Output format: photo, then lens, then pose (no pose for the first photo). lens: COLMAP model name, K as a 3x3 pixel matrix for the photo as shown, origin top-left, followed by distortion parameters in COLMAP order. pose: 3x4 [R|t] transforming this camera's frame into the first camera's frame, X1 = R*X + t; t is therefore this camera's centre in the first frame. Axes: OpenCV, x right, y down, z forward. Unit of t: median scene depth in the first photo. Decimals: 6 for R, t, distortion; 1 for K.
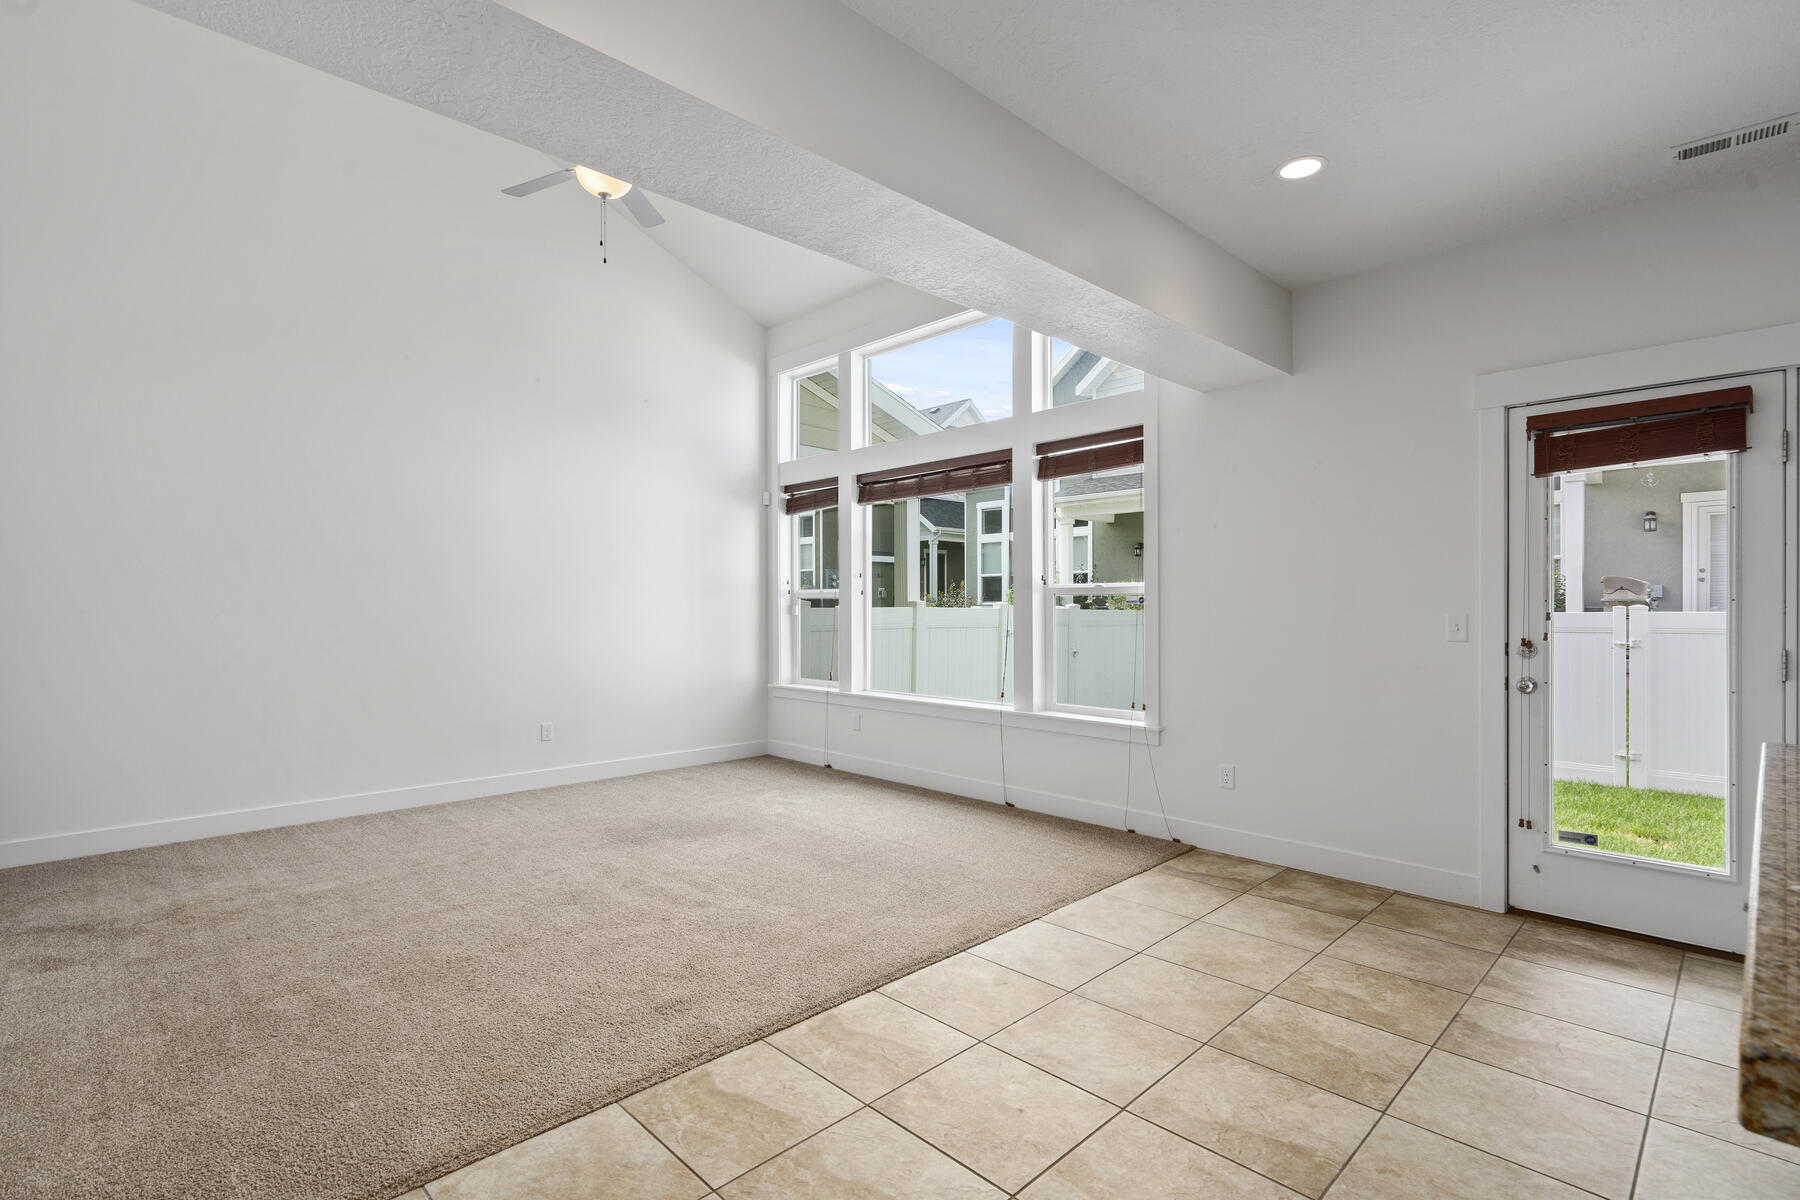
lens RADIAL K [[844.1, 0, 867.5], [0, 844.1, 610.7], [0, 0, 1]] dist [-0.000981, 0.000460]
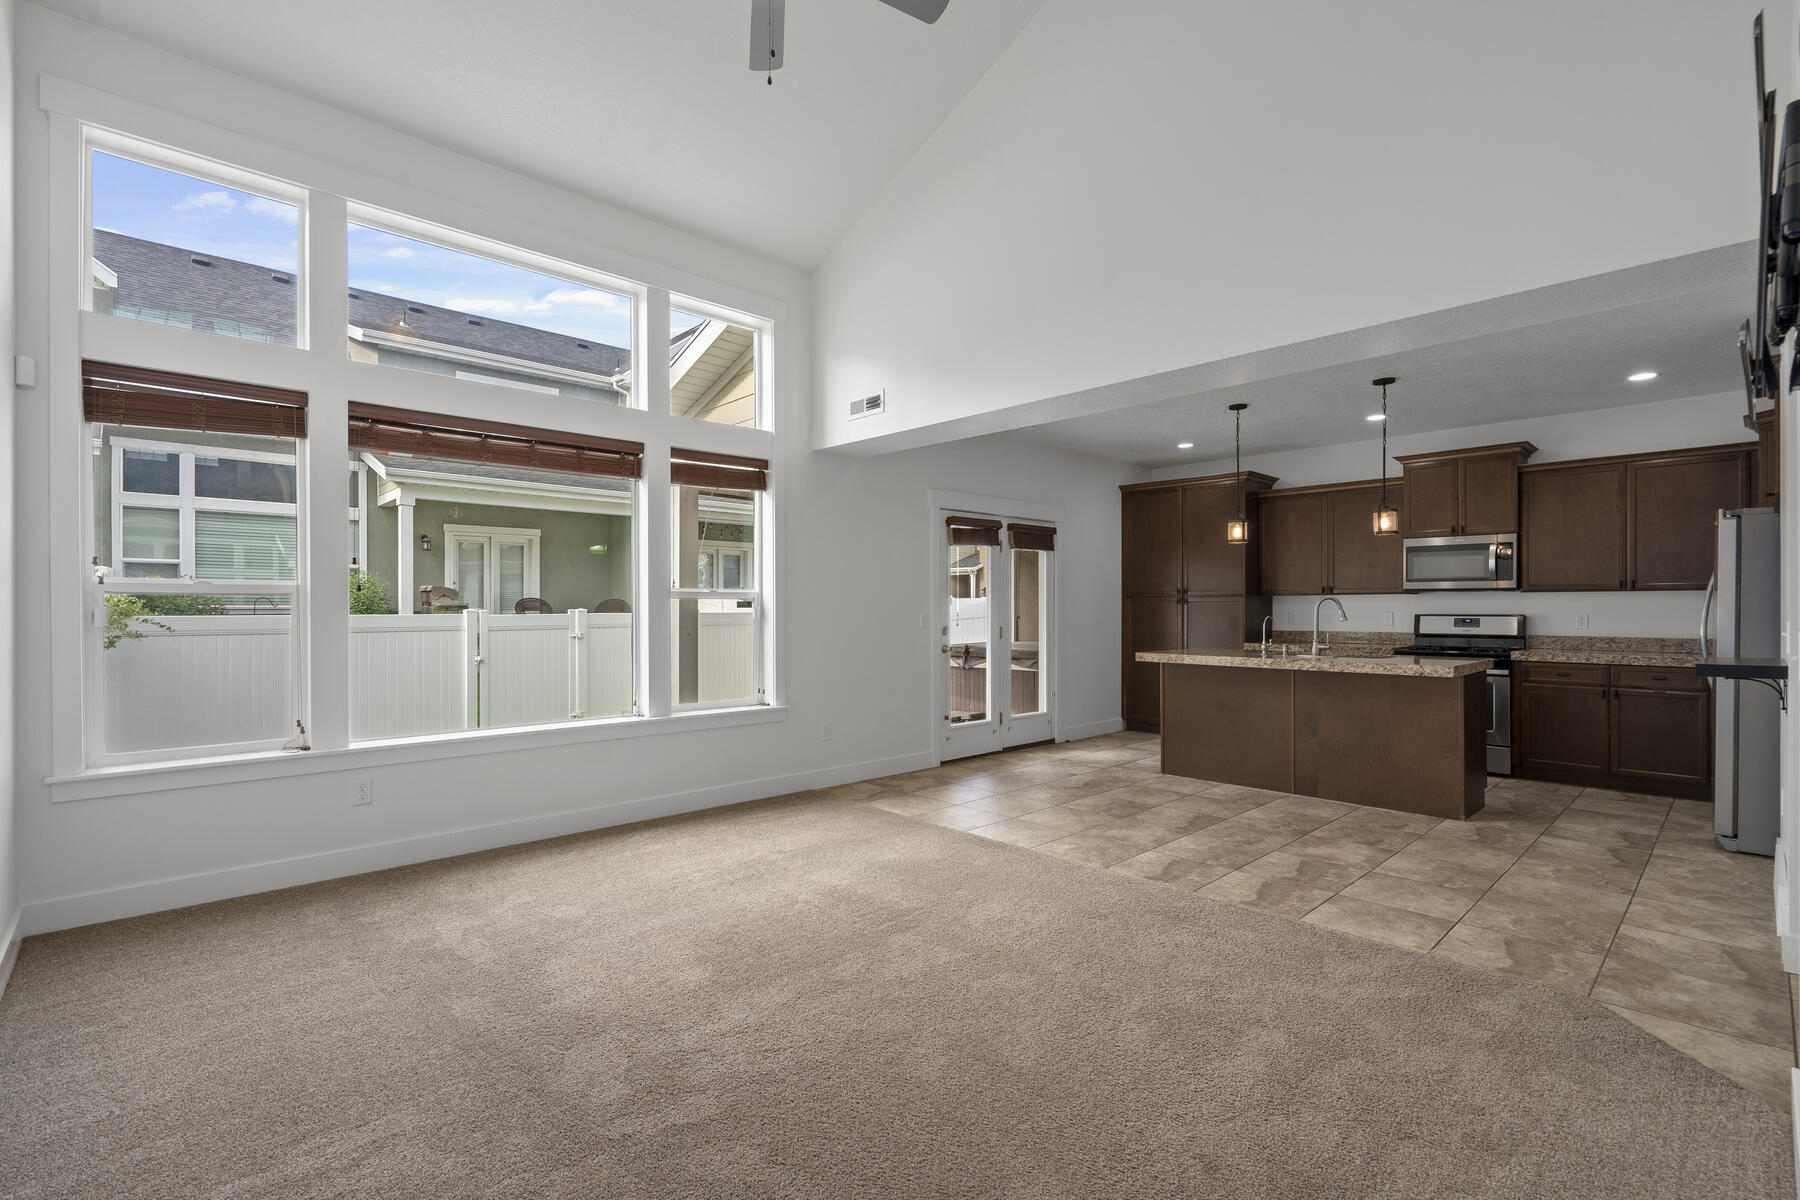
lens RADIAL K [[815.7, 0, 899.5], [0, 815.7, 609.8], [0, 0, 1]] dist [-0.002775, 0.000246]
pose [[-0.004063, 0.000094, 0.999992, -0.862229], [0.005896, 0.999983, -0.000070, -0.003814], [-0.999974, 0.005895, -0.004063, 0.825357]]
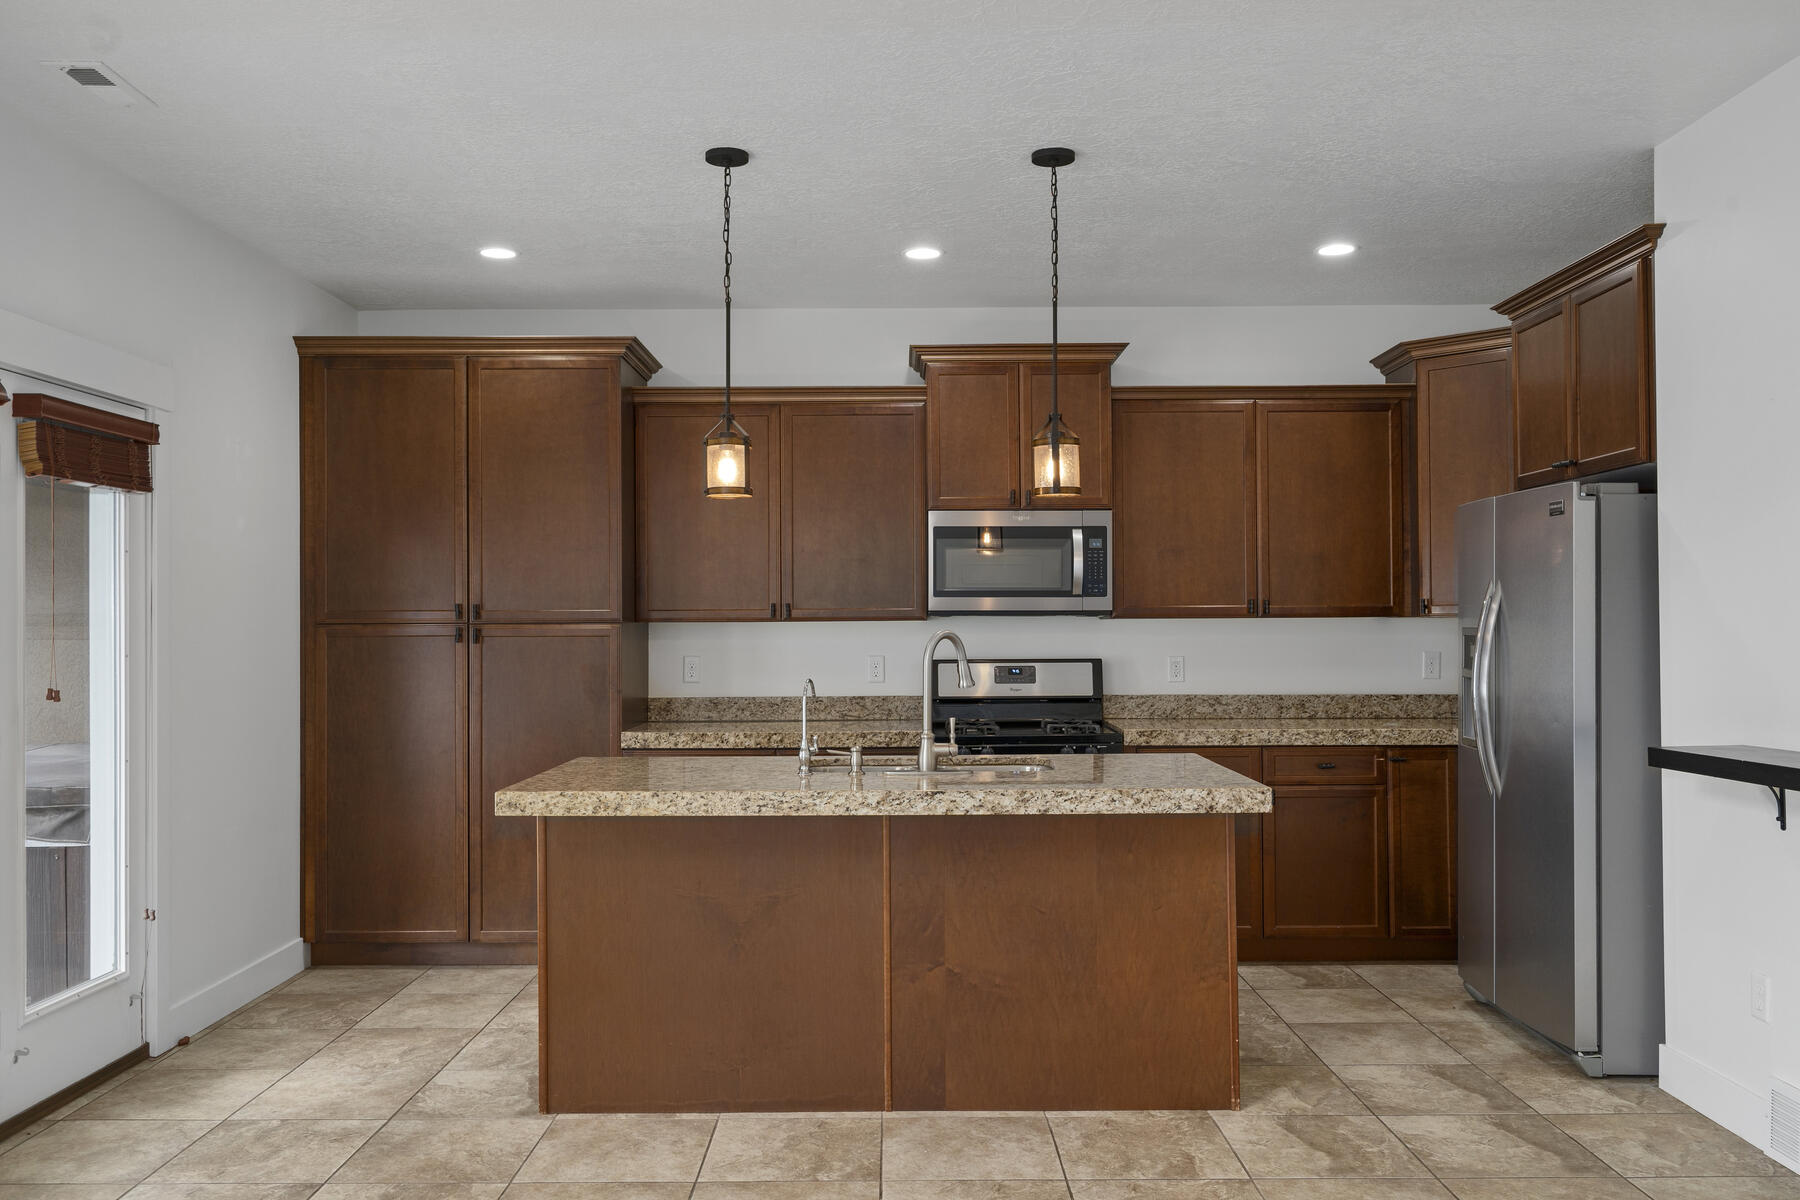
lens RADIAL K [[1434.8, 0, 893.2], [0, 1434.8, 612.2], [0, 0, 1]] dist [0.015808, -0.012449]
pose [[-0.727001, 0.012822, 0.686517, -0.262679], [0.010975, 0.999915, -0.007052, -0.026031], [-0.686549, 0.002408, -0.727080, 0.874749]]
